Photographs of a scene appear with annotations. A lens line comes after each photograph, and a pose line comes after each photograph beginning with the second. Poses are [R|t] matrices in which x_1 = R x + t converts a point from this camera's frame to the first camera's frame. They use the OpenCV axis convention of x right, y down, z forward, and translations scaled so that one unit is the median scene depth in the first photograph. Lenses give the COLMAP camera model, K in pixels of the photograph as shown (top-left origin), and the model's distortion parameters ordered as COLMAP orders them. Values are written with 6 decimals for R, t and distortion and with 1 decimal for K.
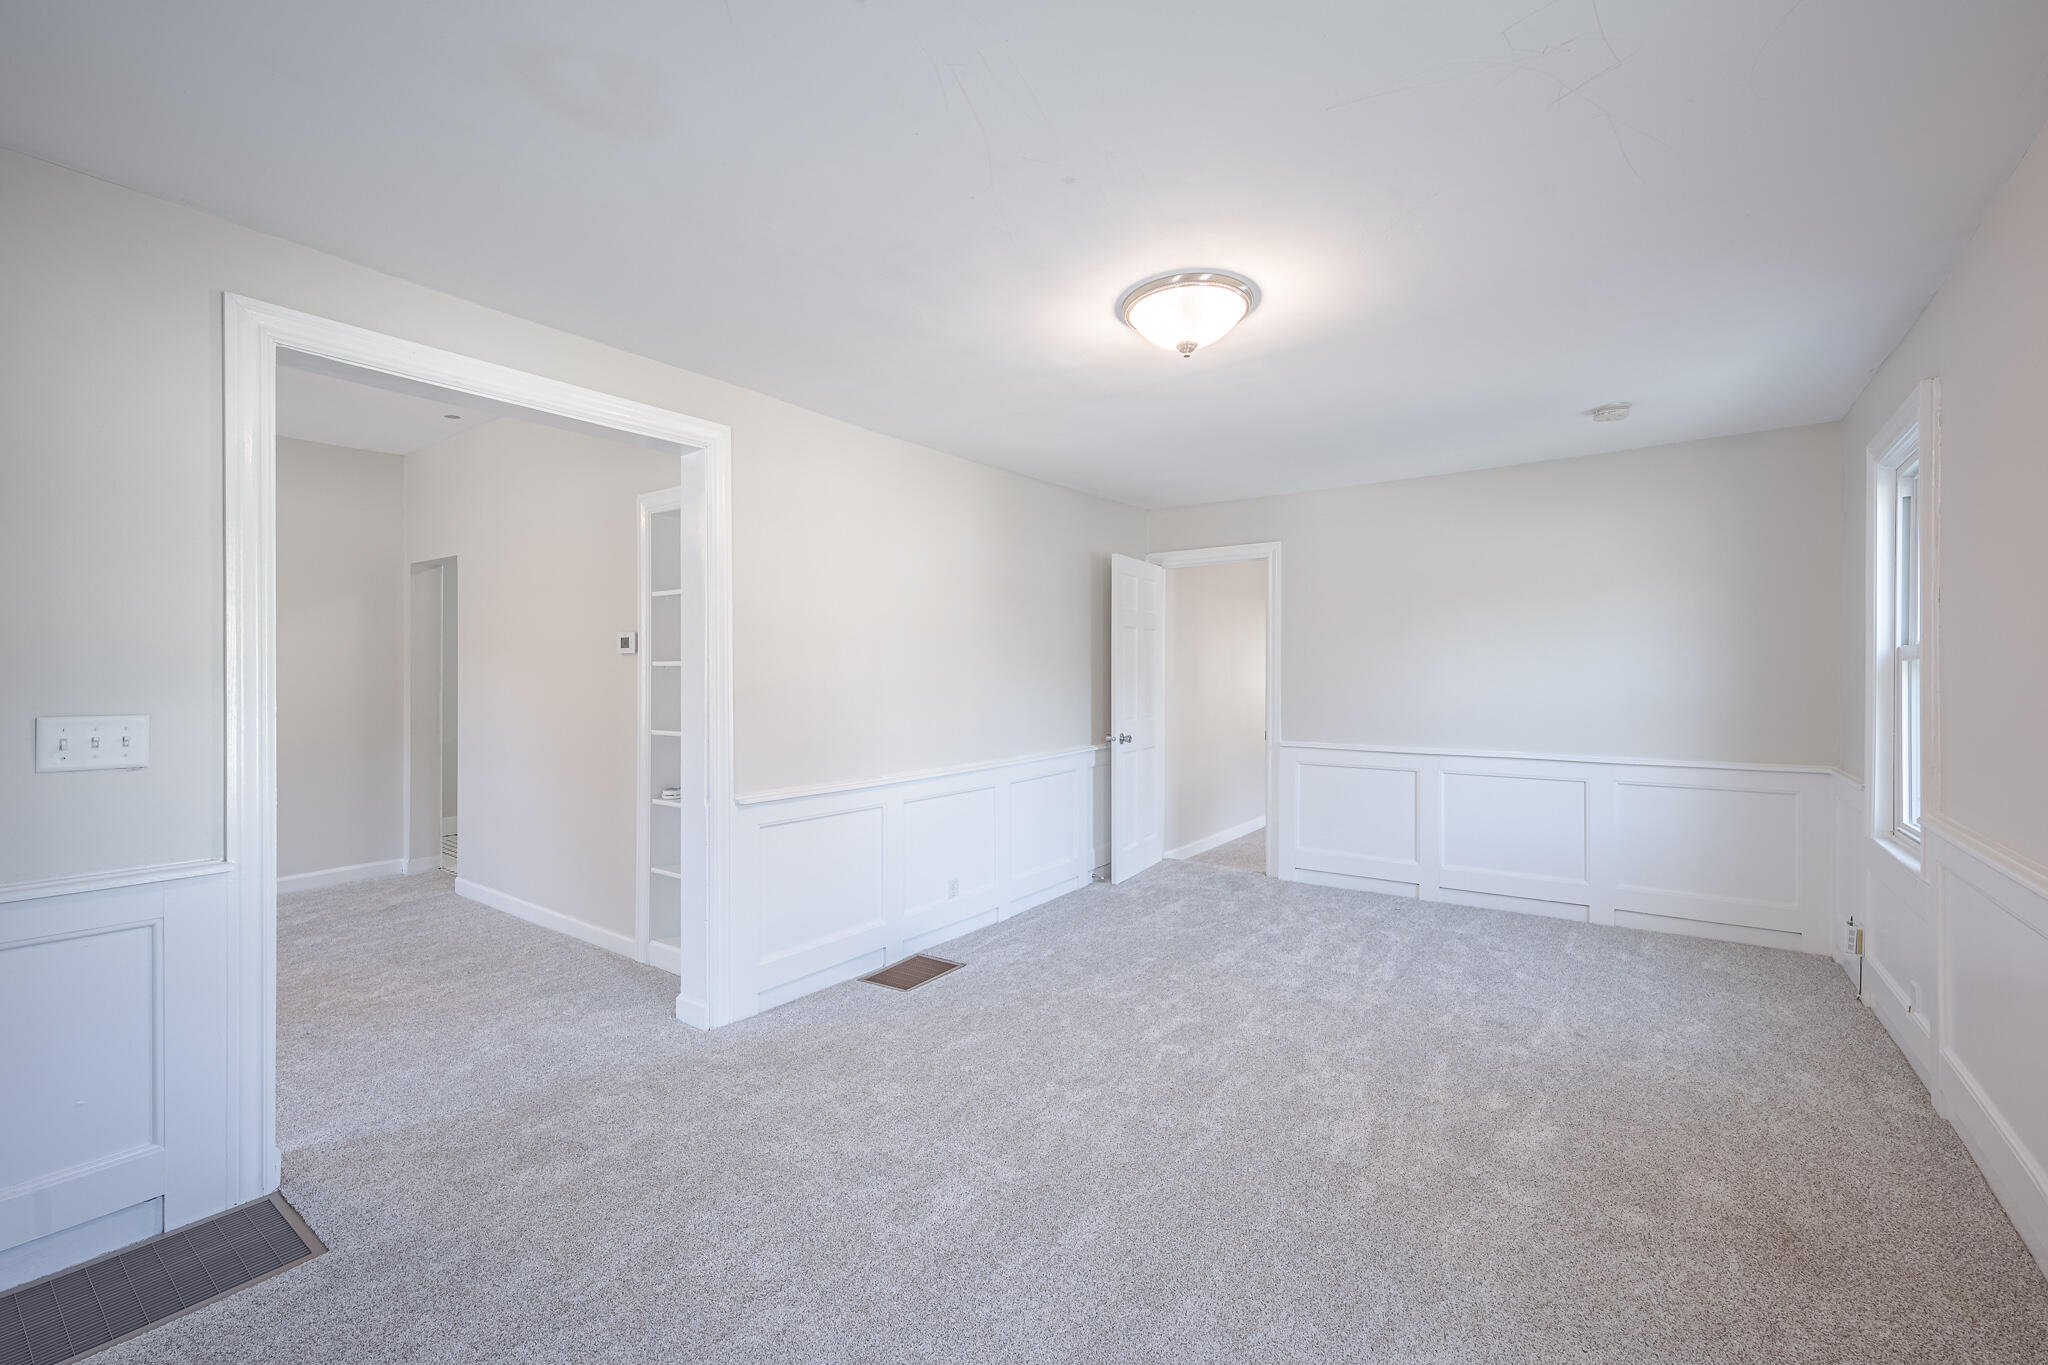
lens RADIAL K [[840.3, 0, 1023.6], [0, 840.3, 676.7], [0, 0, 1]] dist [0.003942, 0.000001]
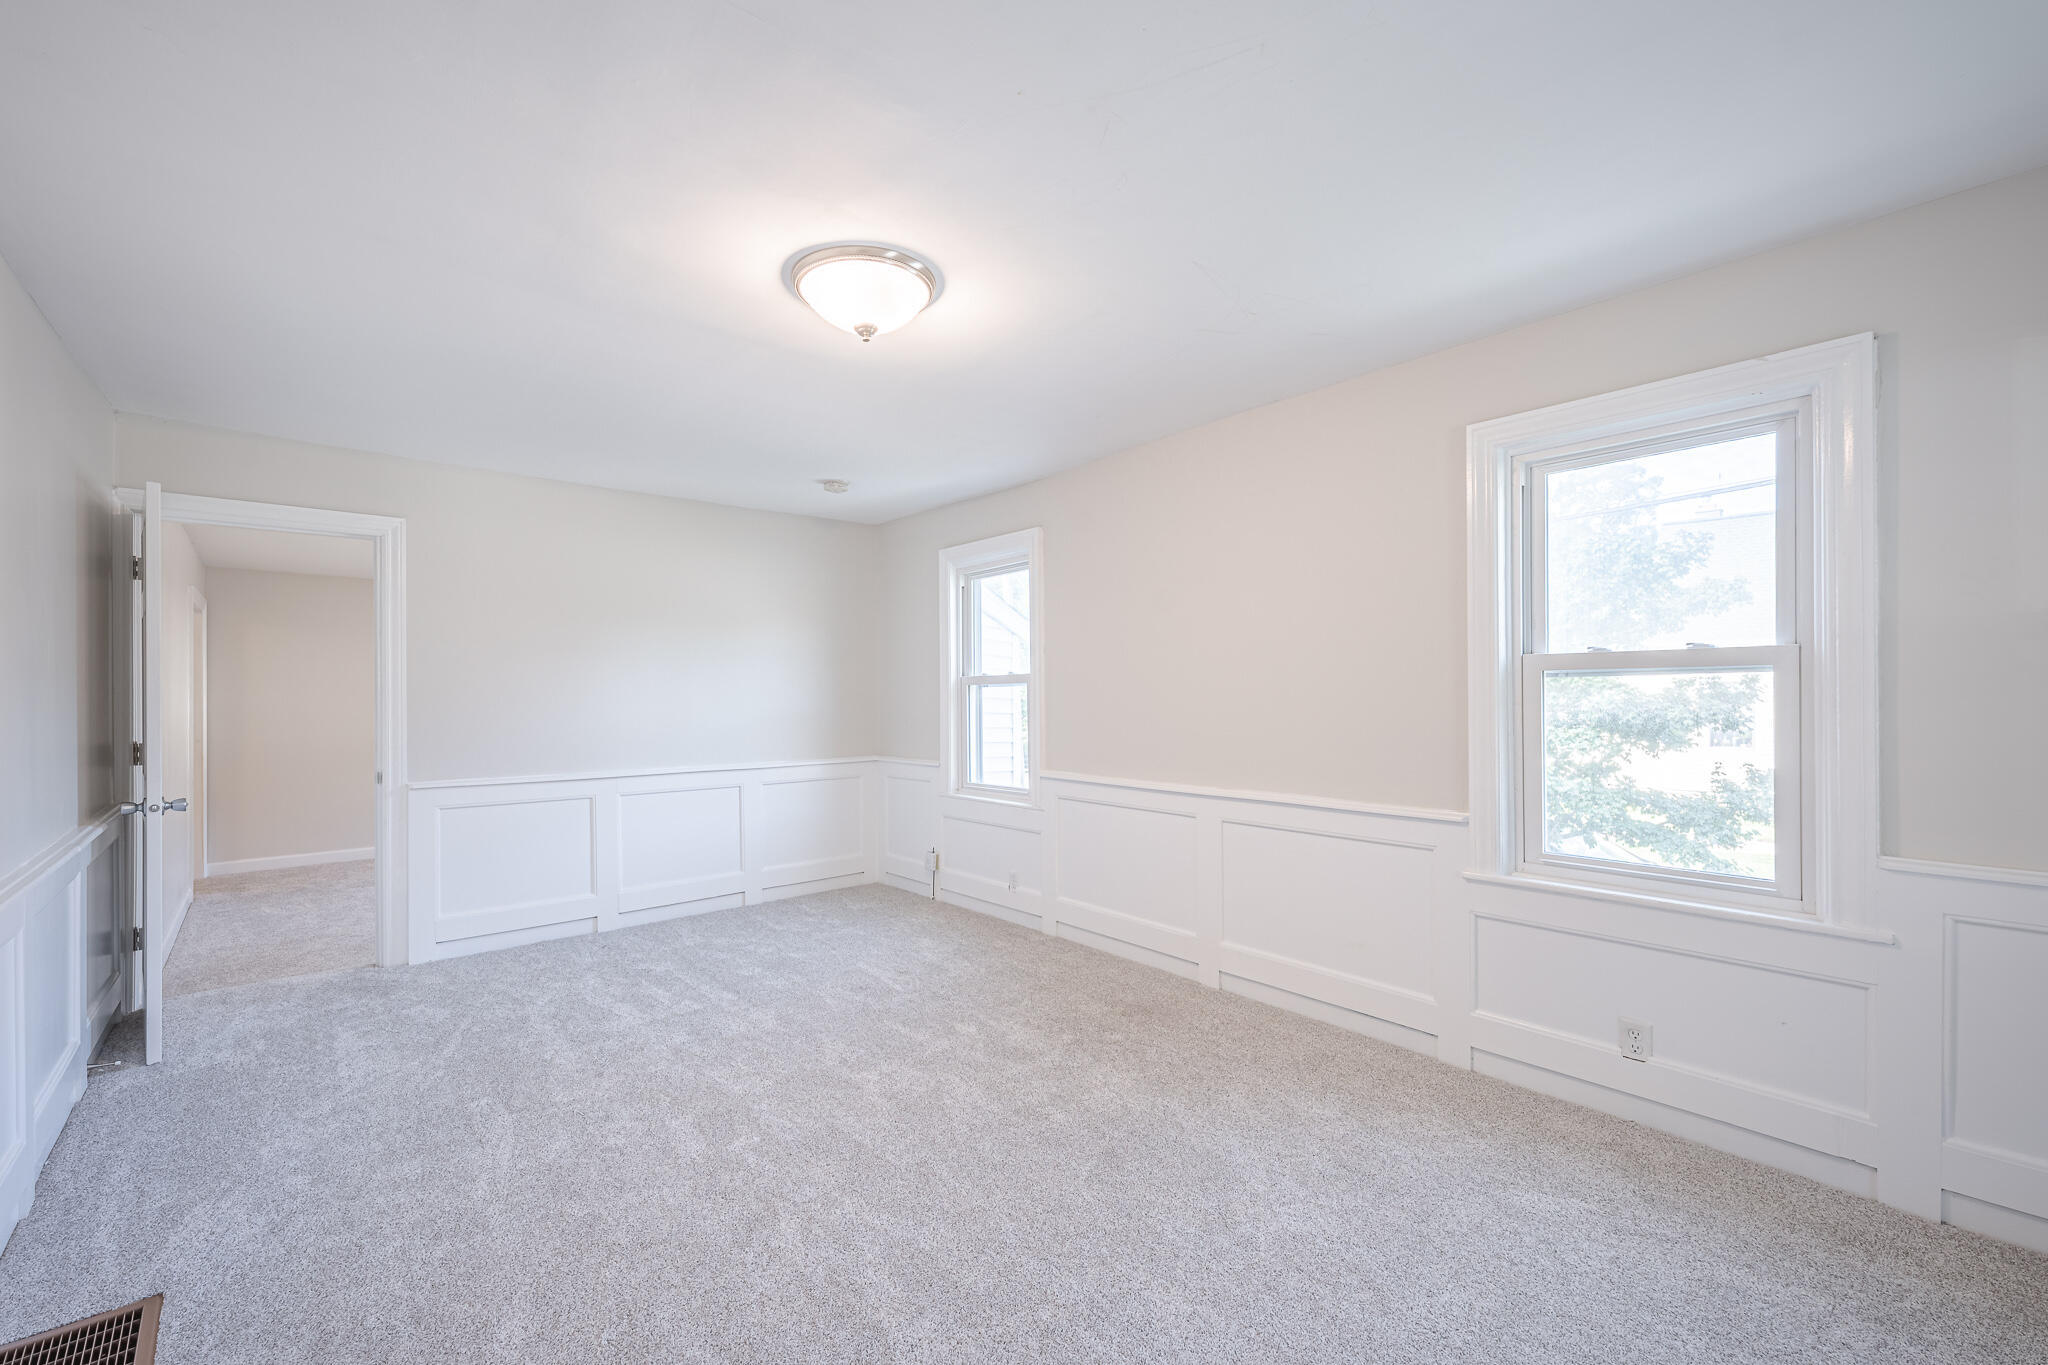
lens RADIAL K [[840.3, 0, 1017.5], [0, 840.3, 693.3], [0, 0, 1]] dist [0.003942, 0.000001]
pose [[0.233534, 0.000040, 0.972349, -0.425086], [0.004627, 0.999989, -0.001152, -0.000589], [-0.972338, 0.004768, 0.233531, 0.401568]]
